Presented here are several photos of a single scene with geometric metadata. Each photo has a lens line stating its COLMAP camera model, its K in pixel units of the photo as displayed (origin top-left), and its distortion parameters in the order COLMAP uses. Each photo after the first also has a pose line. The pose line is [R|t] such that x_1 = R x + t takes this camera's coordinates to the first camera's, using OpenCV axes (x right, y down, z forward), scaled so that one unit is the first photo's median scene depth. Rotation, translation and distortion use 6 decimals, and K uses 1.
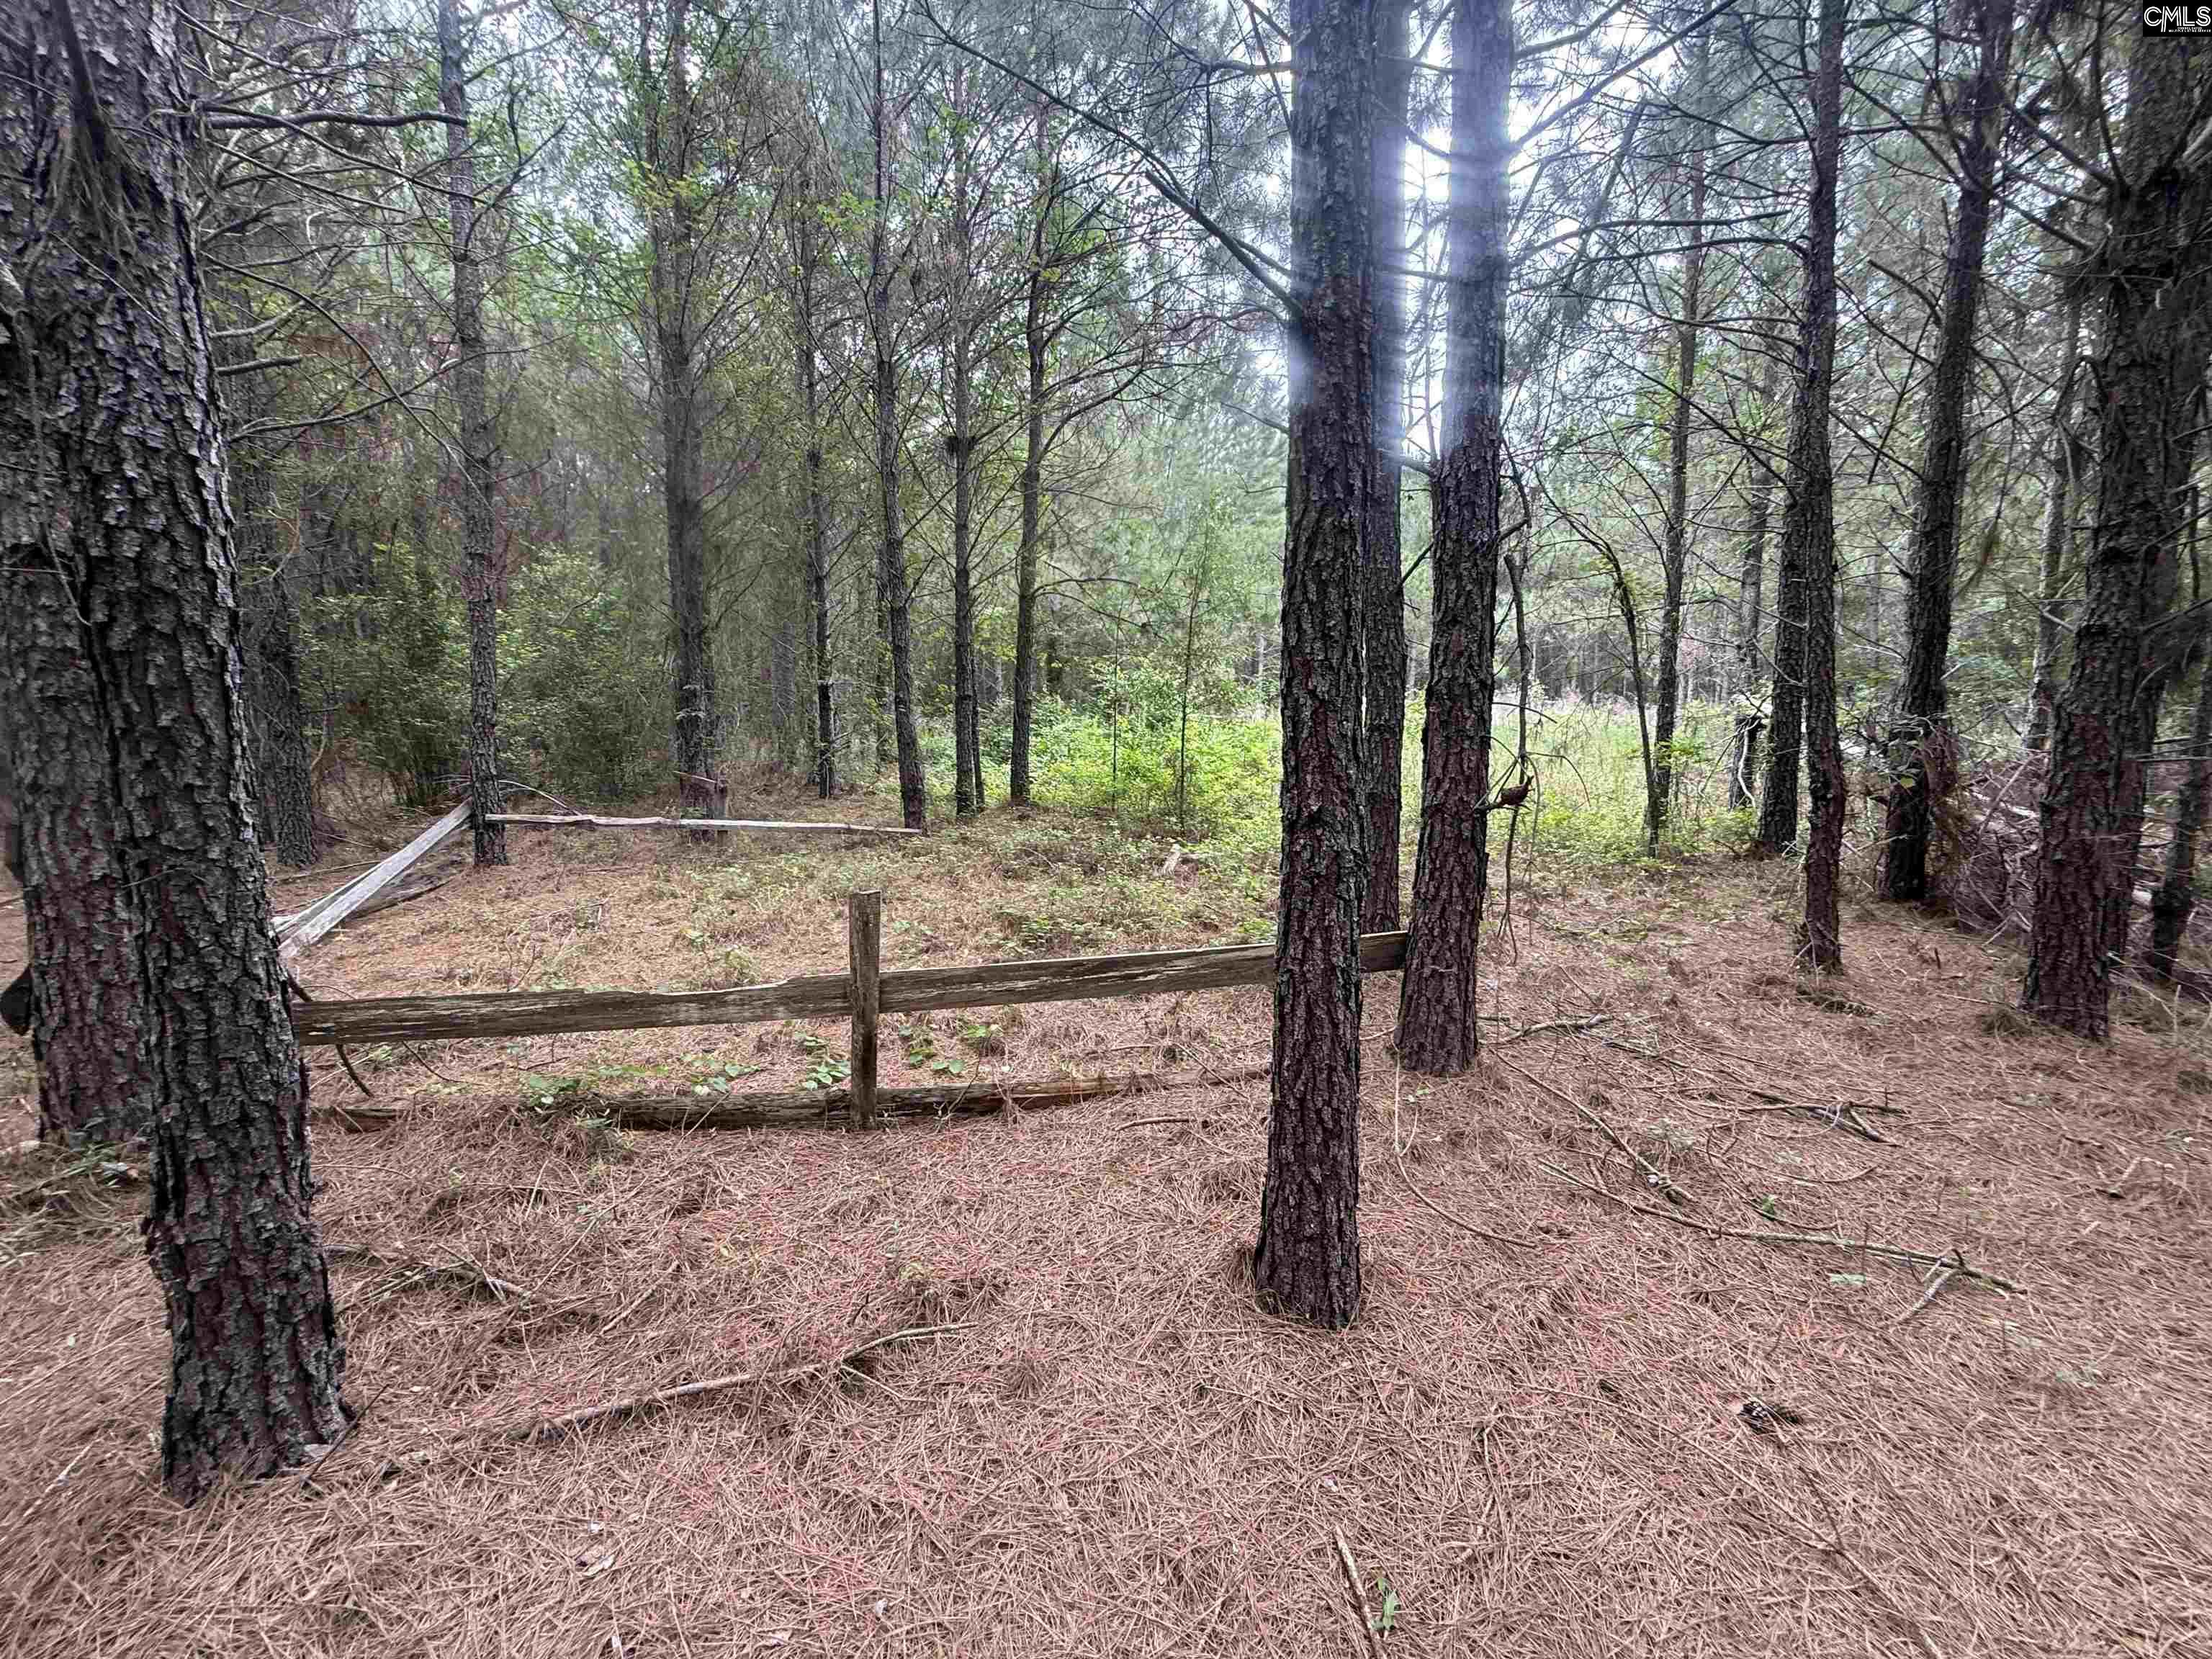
lens RADIAL K [[889.1, 0, 1110.2], [0, 889.1, 832.8], [0, 0, 1]] dist [0.002869, 0.000434]
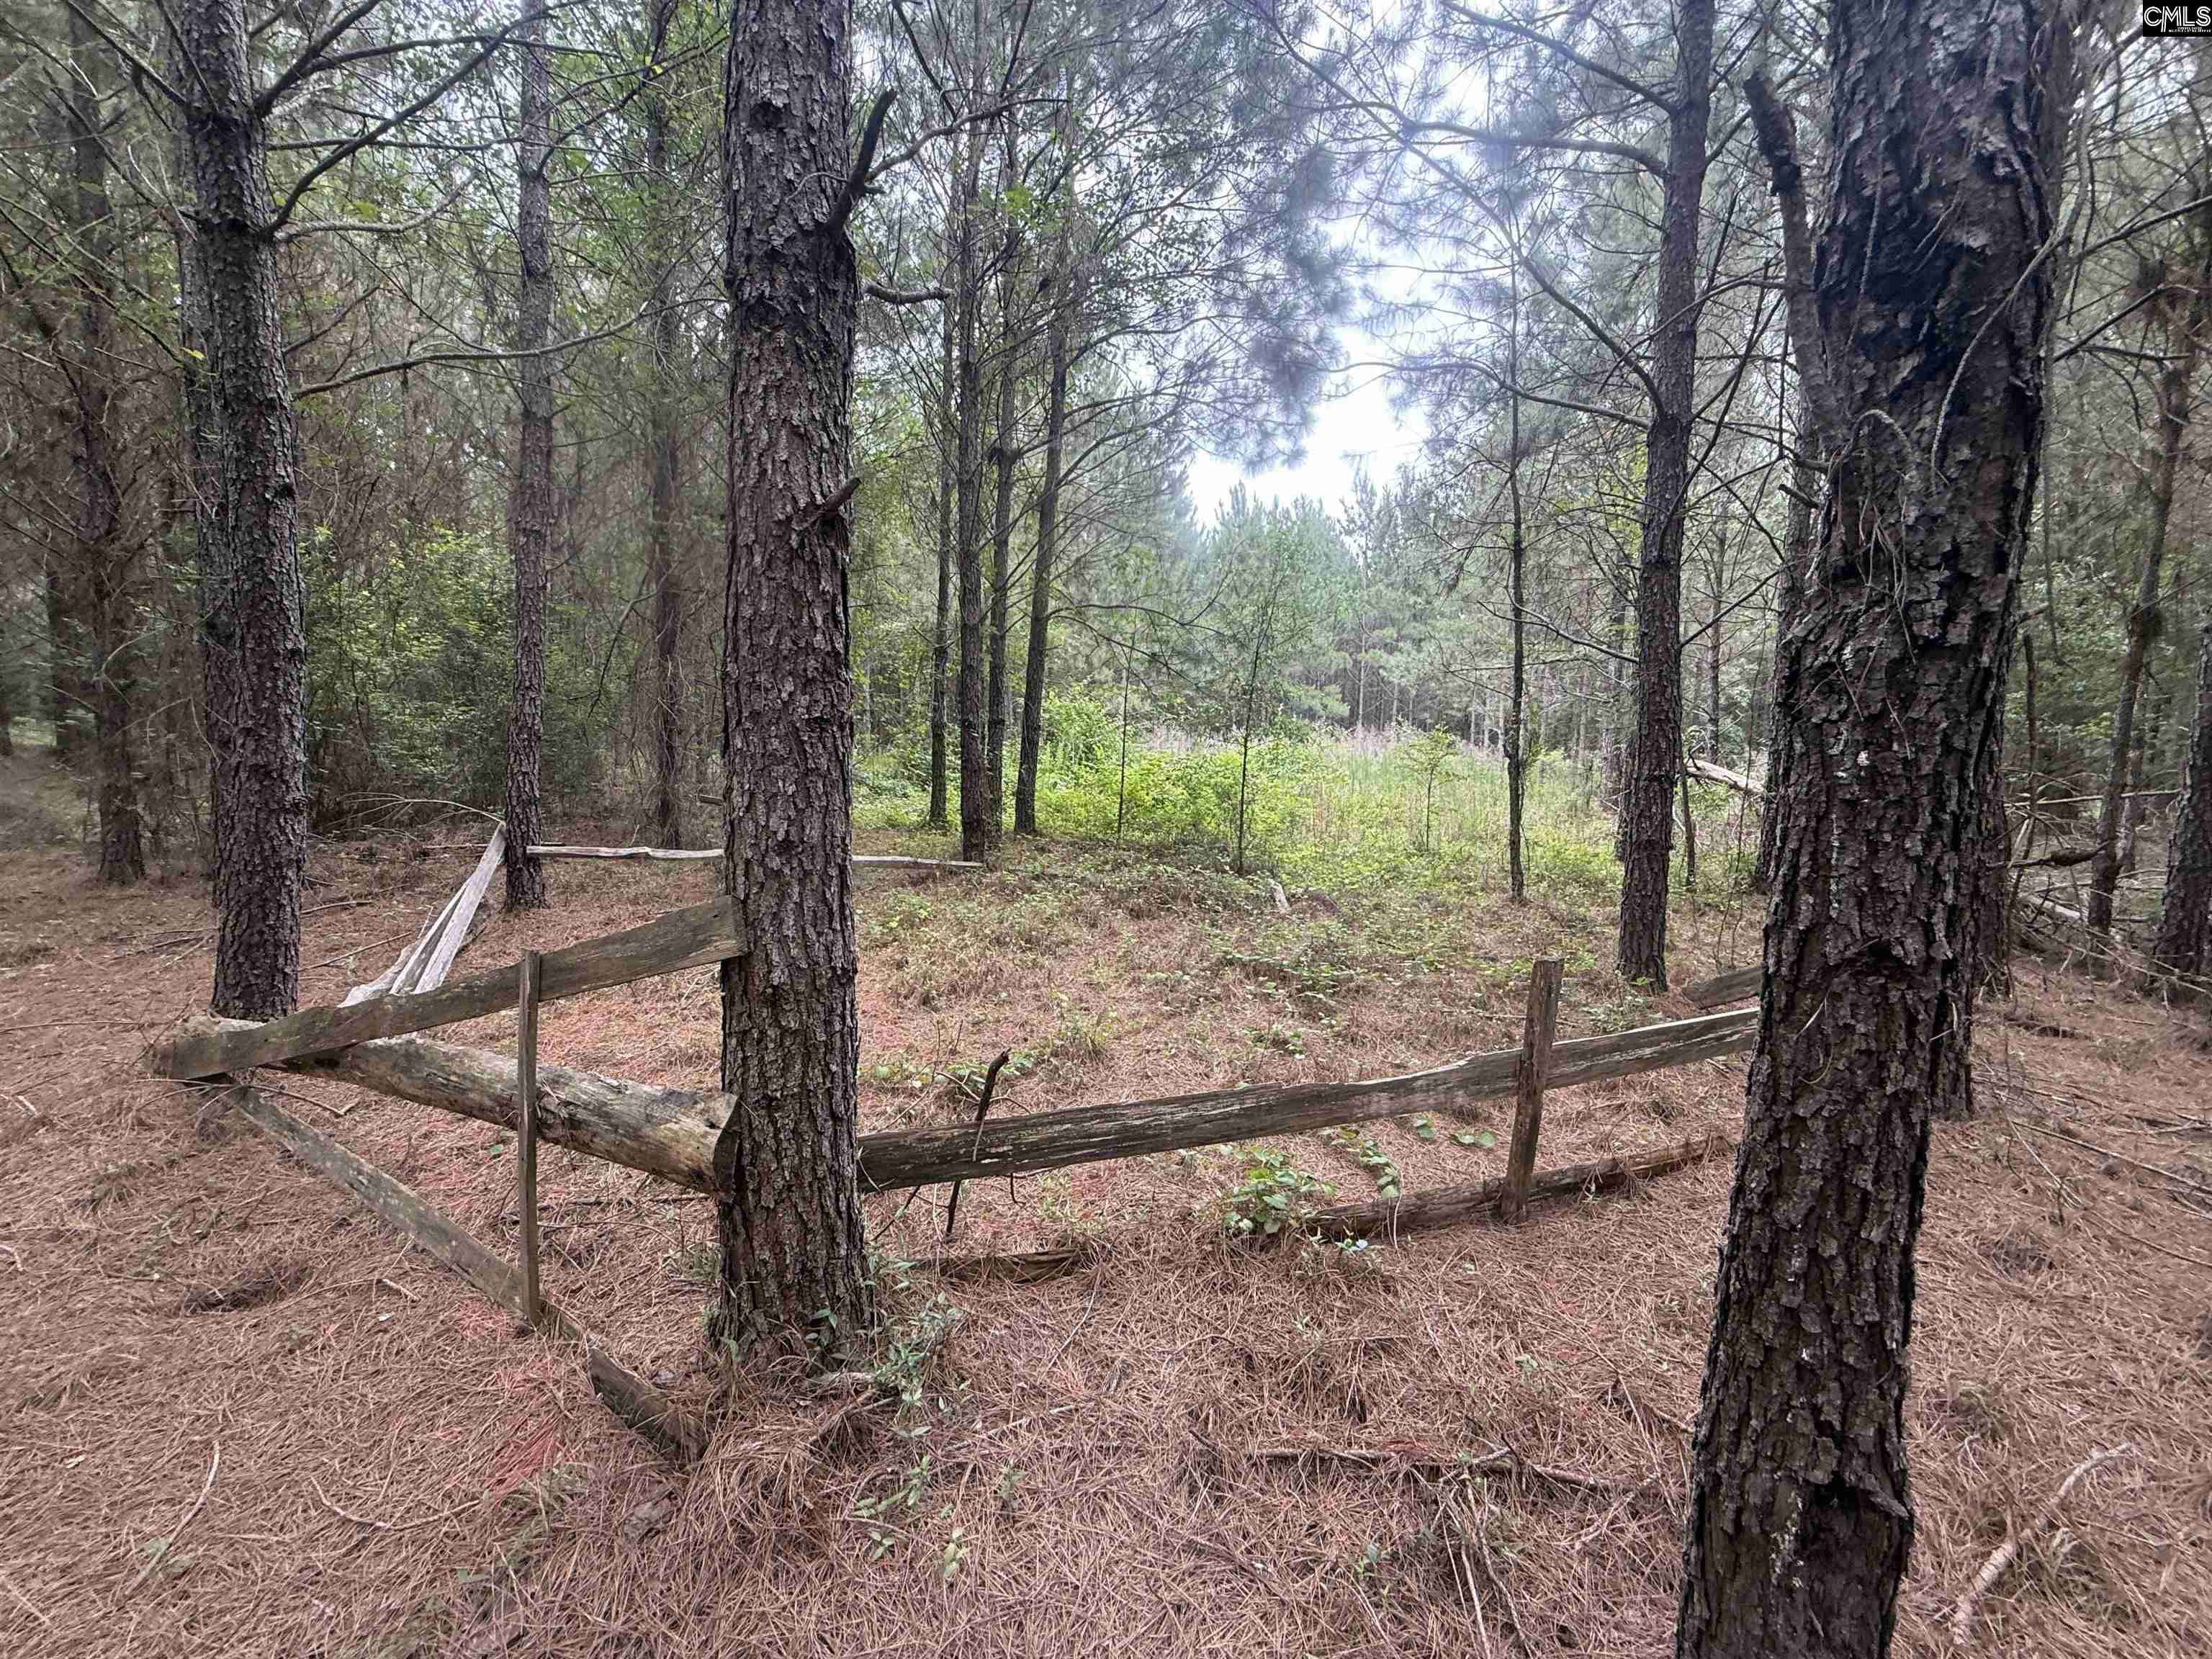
lens RADIAL K [[889.1, 0, 1106.4], [0, 889.1, 826.0], [0, 0, 1]] dist [0.002869, 0.000434]
pose [[0.971800, 0.013562, 0.235416, -0.912970], [-0.005729, 0.999408, -0.033923, -0.035462], [-0.235737, 0.031618, 0.971302, 0.209311]]
